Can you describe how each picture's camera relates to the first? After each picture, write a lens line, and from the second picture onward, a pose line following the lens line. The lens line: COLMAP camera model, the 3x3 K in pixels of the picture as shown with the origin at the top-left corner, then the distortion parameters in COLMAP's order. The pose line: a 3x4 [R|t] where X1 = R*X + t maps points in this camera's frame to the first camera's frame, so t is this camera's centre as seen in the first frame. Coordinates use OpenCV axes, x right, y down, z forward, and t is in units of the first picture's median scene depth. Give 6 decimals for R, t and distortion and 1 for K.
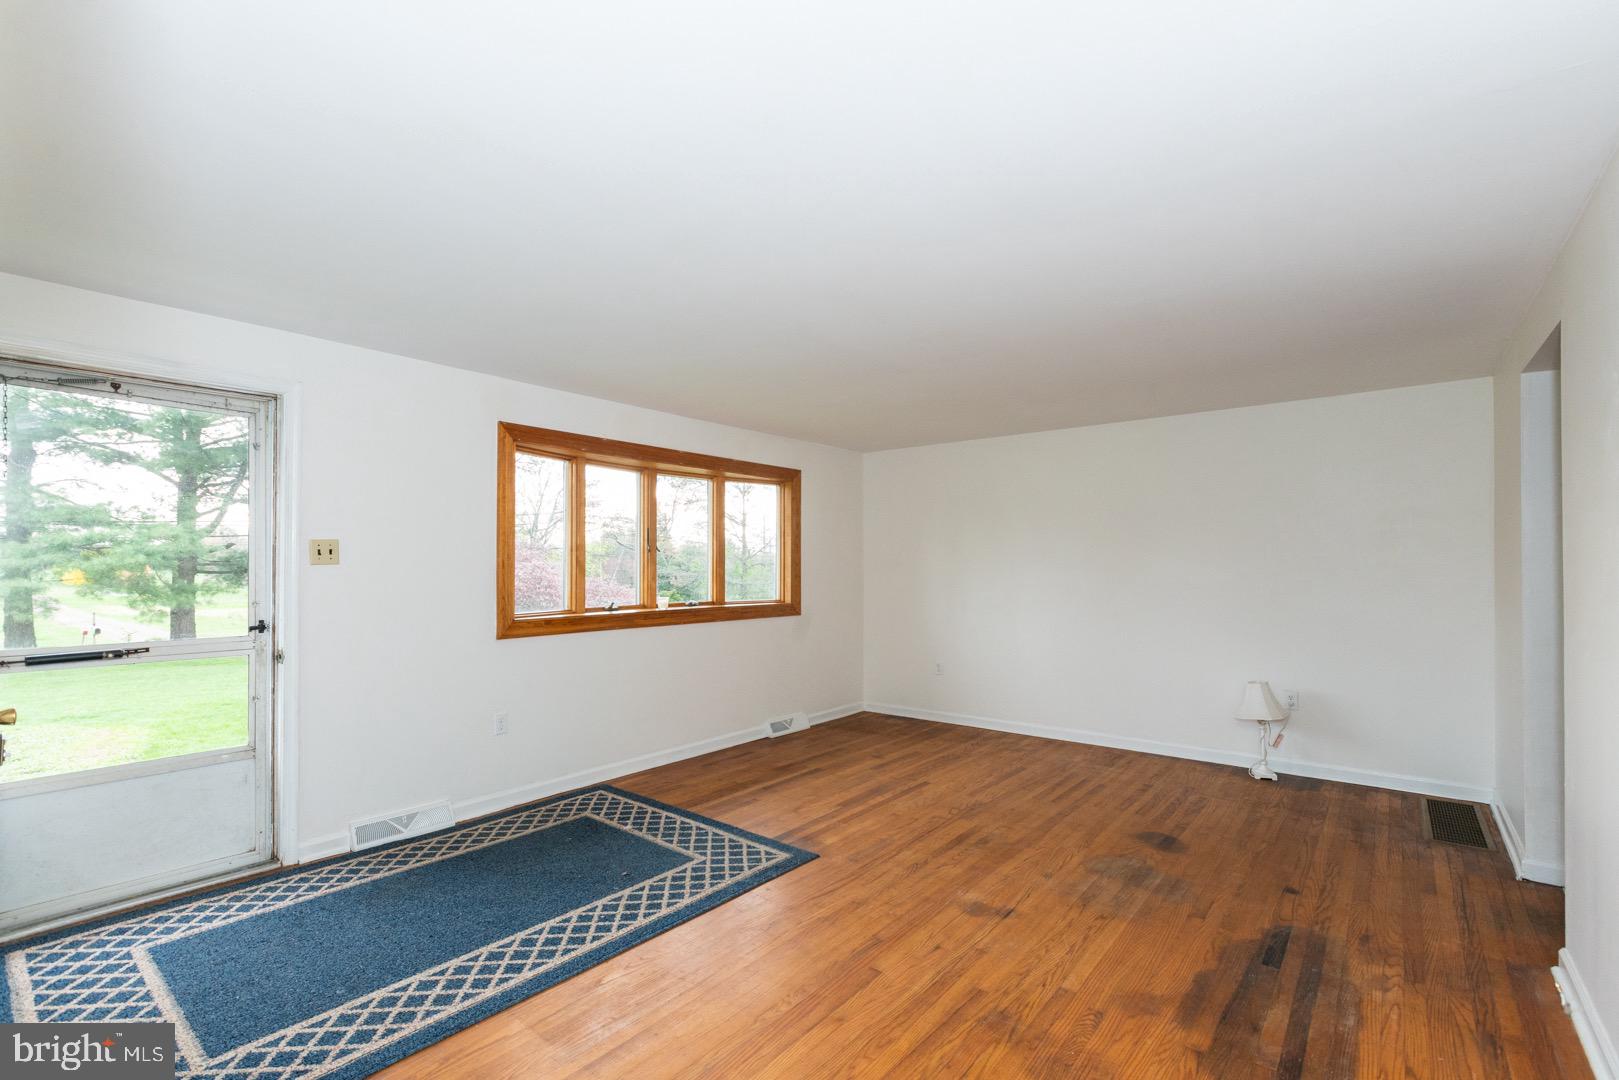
lens RADIAL K [[750.5, 0, 809.1], [0, 750.5, 557.3], [0, 0, 1]] dist [-0.011610, 0.001937]
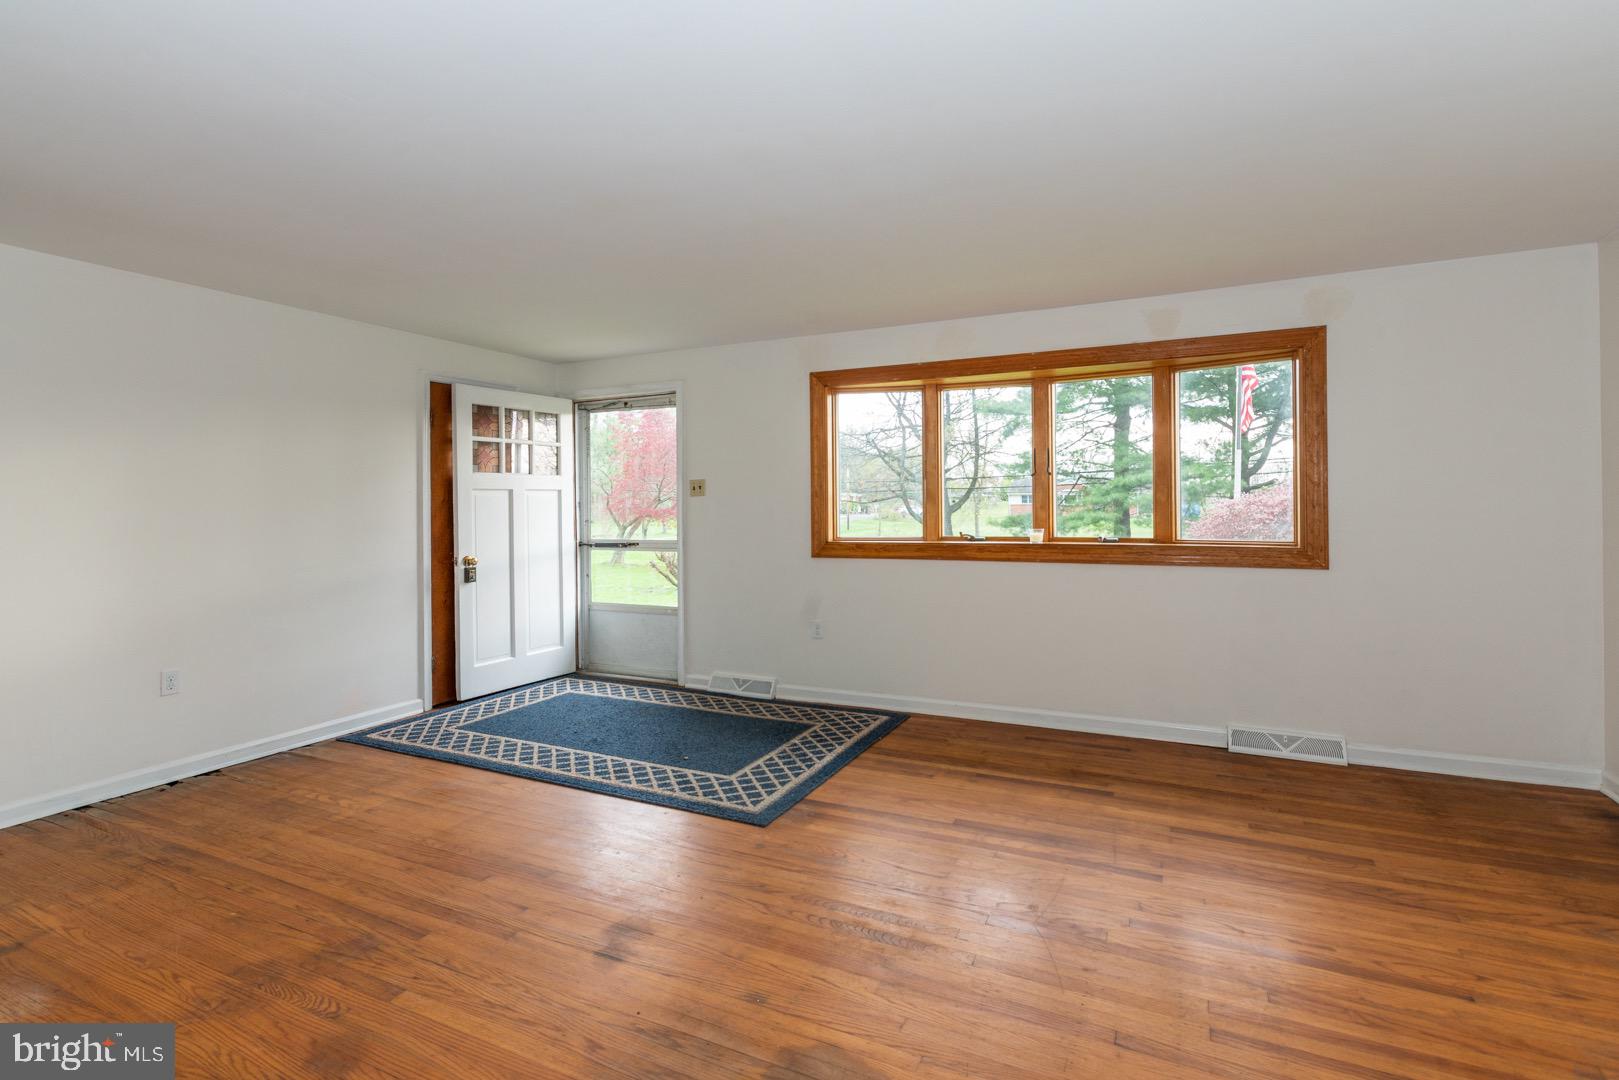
lens RADIAL K [[750.5, 0, 831.9], [0, 750.5, 497.3], [0, 0, 1]] dist [-0.011610, 0.001937]
pose [[0.231097, -0.012526, -0.972850, 0.732495], [0.022356, 0.999721, -0.007561, 0.024250], [0.972674, -0.020001, 0.231312, 0.743833]]
